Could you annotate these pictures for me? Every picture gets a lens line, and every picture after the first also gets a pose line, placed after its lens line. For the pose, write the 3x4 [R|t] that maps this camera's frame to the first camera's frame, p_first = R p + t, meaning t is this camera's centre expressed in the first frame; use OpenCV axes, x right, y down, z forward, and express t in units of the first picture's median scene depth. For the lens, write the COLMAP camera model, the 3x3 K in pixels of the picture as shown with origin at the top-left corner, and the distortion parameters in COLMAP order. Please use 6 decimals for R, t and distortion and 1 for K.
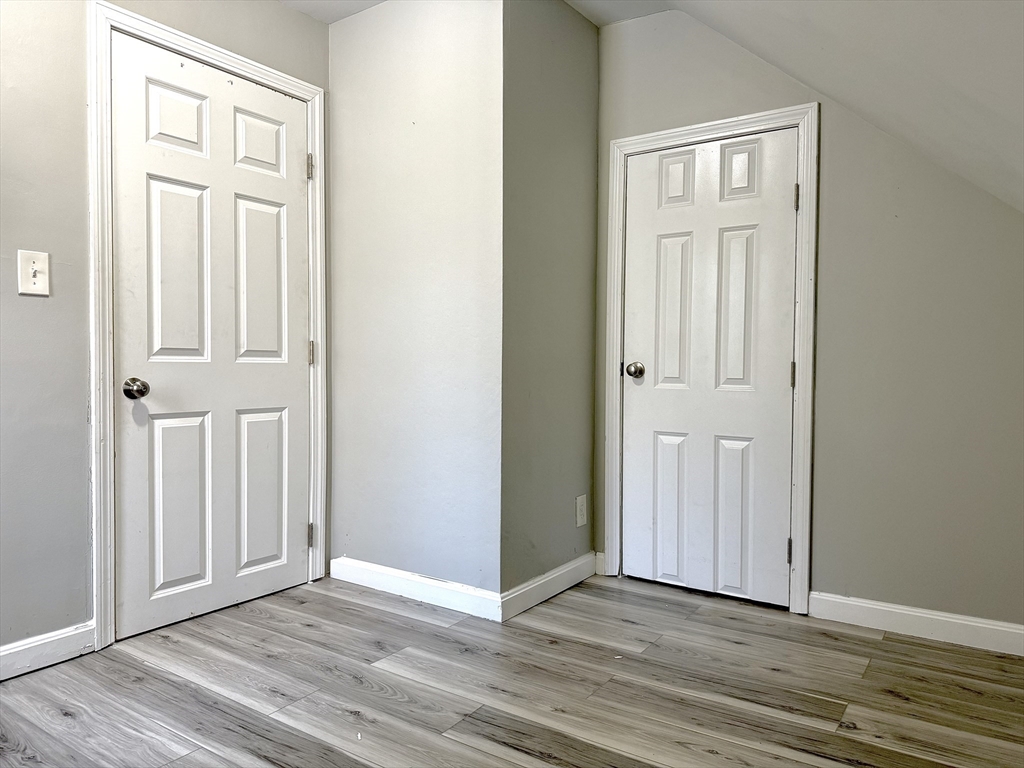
lens RADIAL K [[722.5, 0, 506.8], [0, 722.5, 385.6], [0, 0, 1]] dist [0.067575, -0.079334]
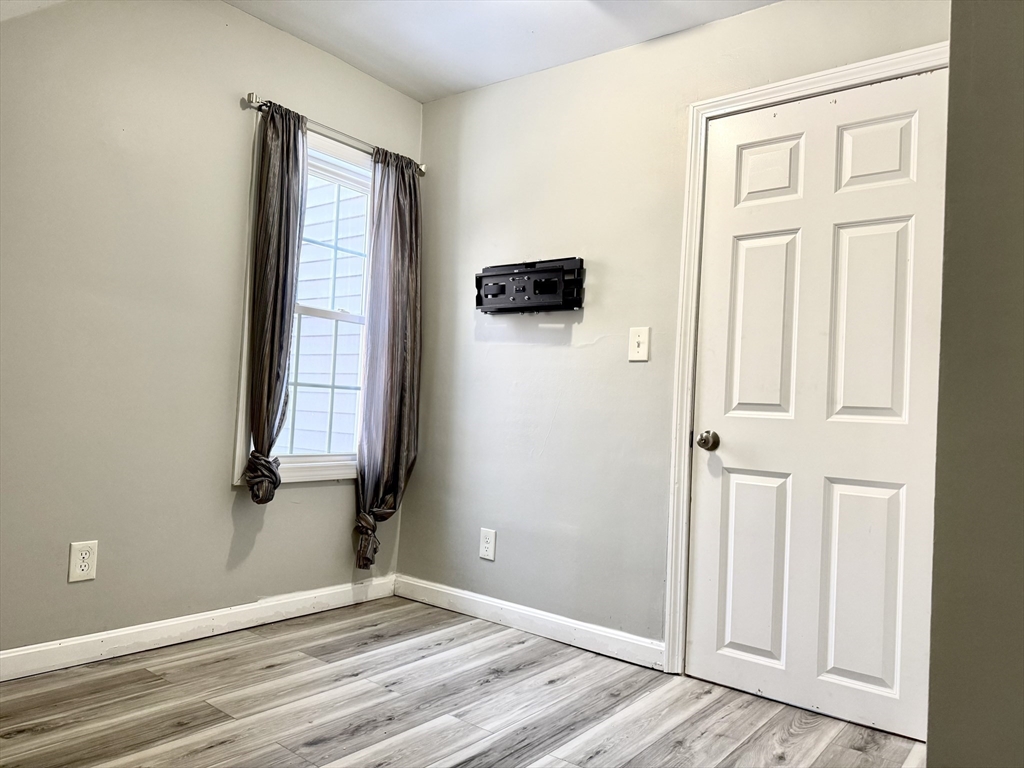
lens RADIAL K [[722.5, 0, 506.8], [0, 722.5, 385.6], [0, 0, 1]] dist [0.067575, -0.079334]
pose [[-0.060880, -0.042794, -0.997227, 0.553943], [-0.075328, 0.996428, -0.038161, -0.013179], [0.995299, 0.072796, -0.063887, 0.754437]]
